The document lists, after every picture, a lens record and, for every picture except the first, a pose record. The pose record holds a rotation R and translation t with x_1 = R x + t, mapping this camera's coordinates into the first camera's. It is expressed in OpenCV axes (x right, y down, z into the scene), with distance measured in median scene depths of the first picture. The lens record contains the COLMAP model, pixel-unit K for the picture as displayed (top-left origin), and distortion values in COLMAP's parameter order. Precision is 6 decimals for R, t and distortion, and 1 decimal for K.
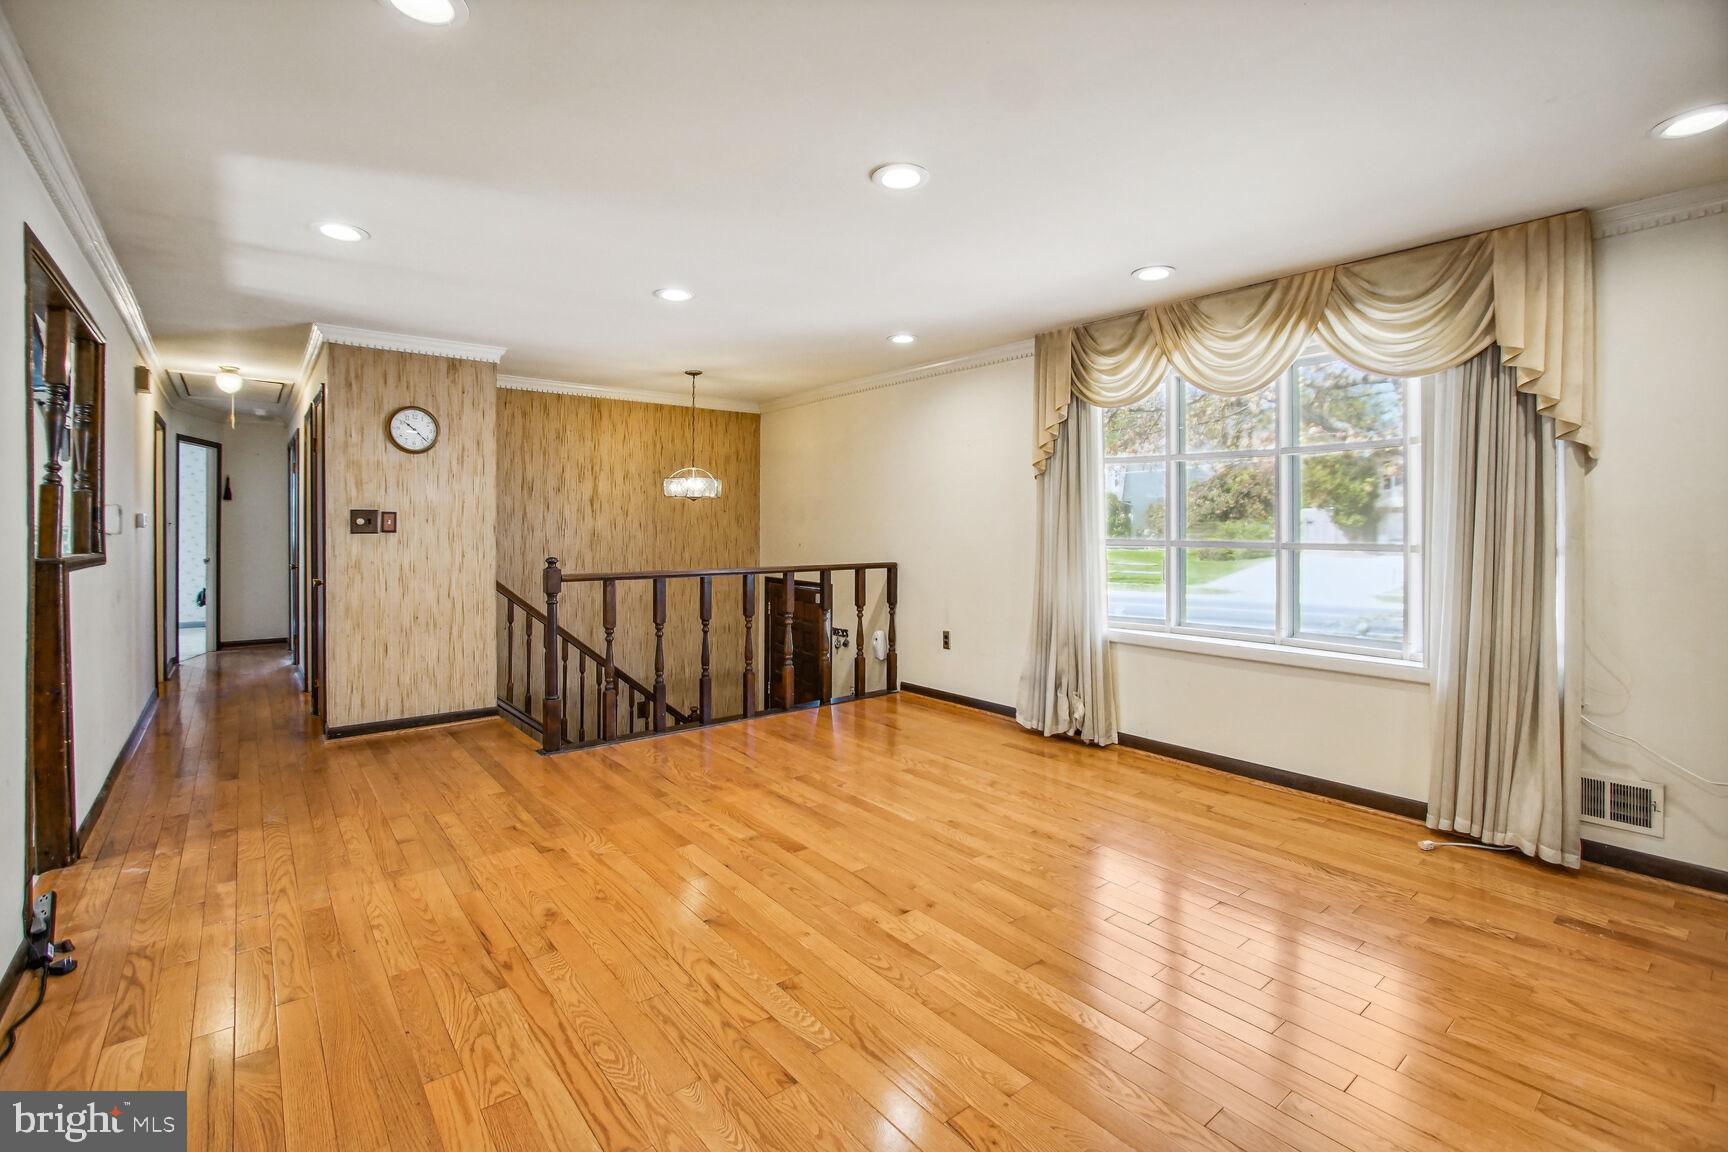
lens RADIAL K [[778.5, 0, 852.2], [0, 778.5, 528.4], [0, 0, 1]] dist [-0.021600, 0.002735]
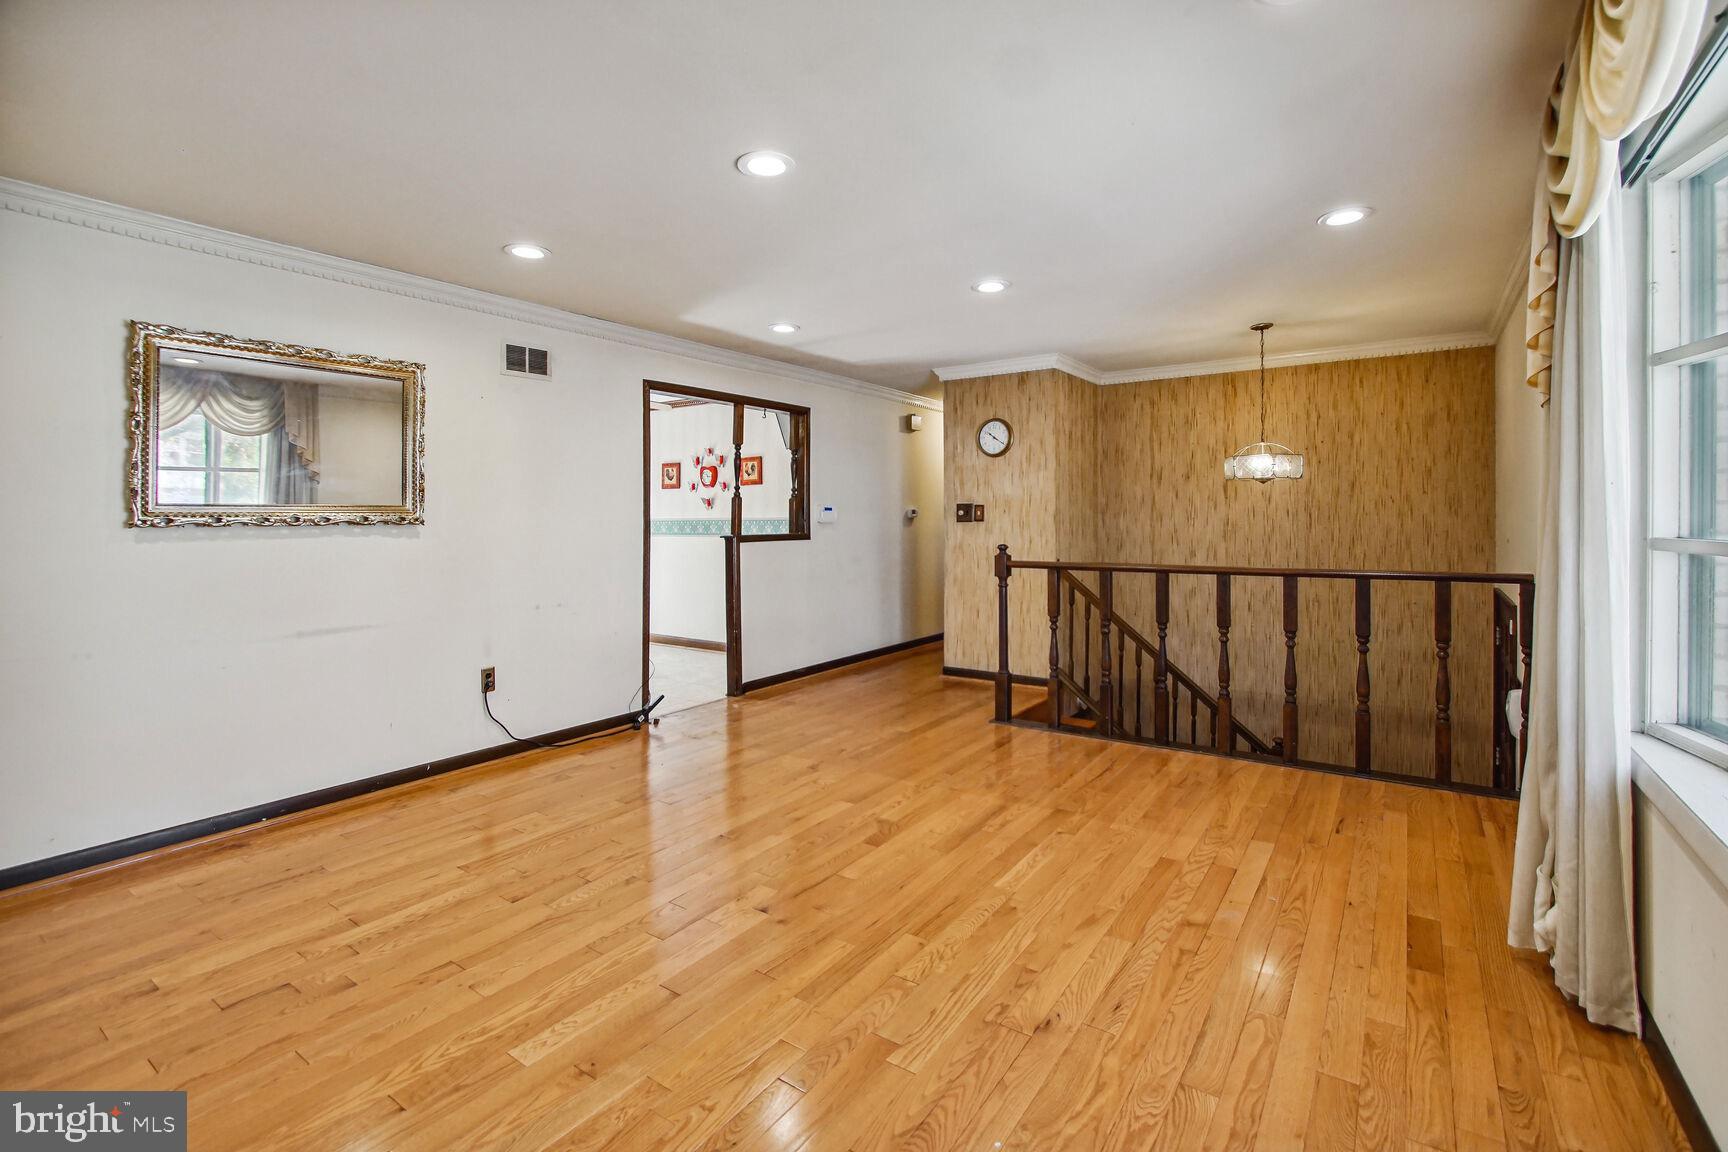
lens RADIAL K [[778.5, 0, 863.6], [0, 778.5, 516.0], [0, 0, 1]] dist [-0.021600, 0.002735]
pose [[0.288557, -0.003688, -0.957456, 0.555445], [0.005098, 0.999984, -0.002316, -0.001494], [0.957449, -0.004212, 0.288571, 0.445883]]
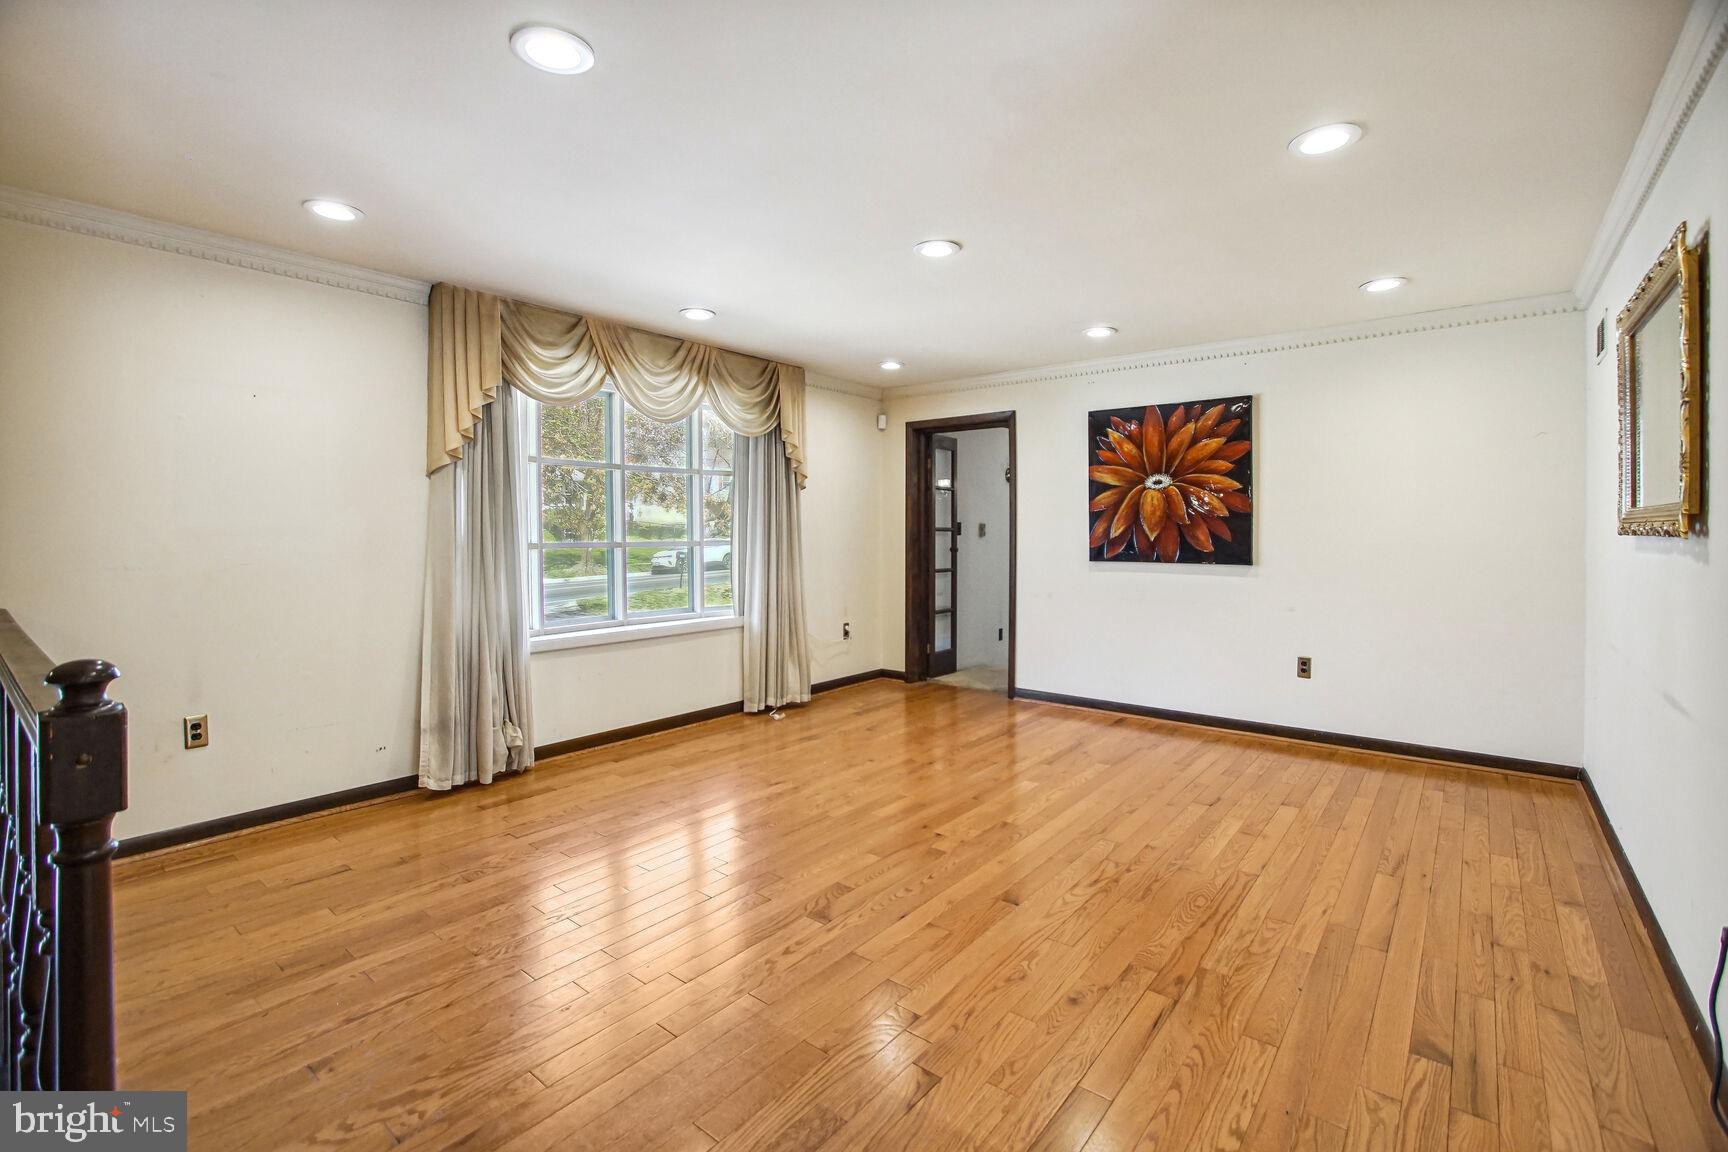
lens RADIAL K [[778.5, 0, 875.5], [0, 778.5, 536.5], [0, 0, 1]] dist [-0.021600, 0.002735]
pose [[-0.235394, -0.010772, 0.971840, -0.602394], [0.001601, 0.999933, 0.011471, -0.003433], [-0.971899, 0.004256, -0.235361, 0.741439]]
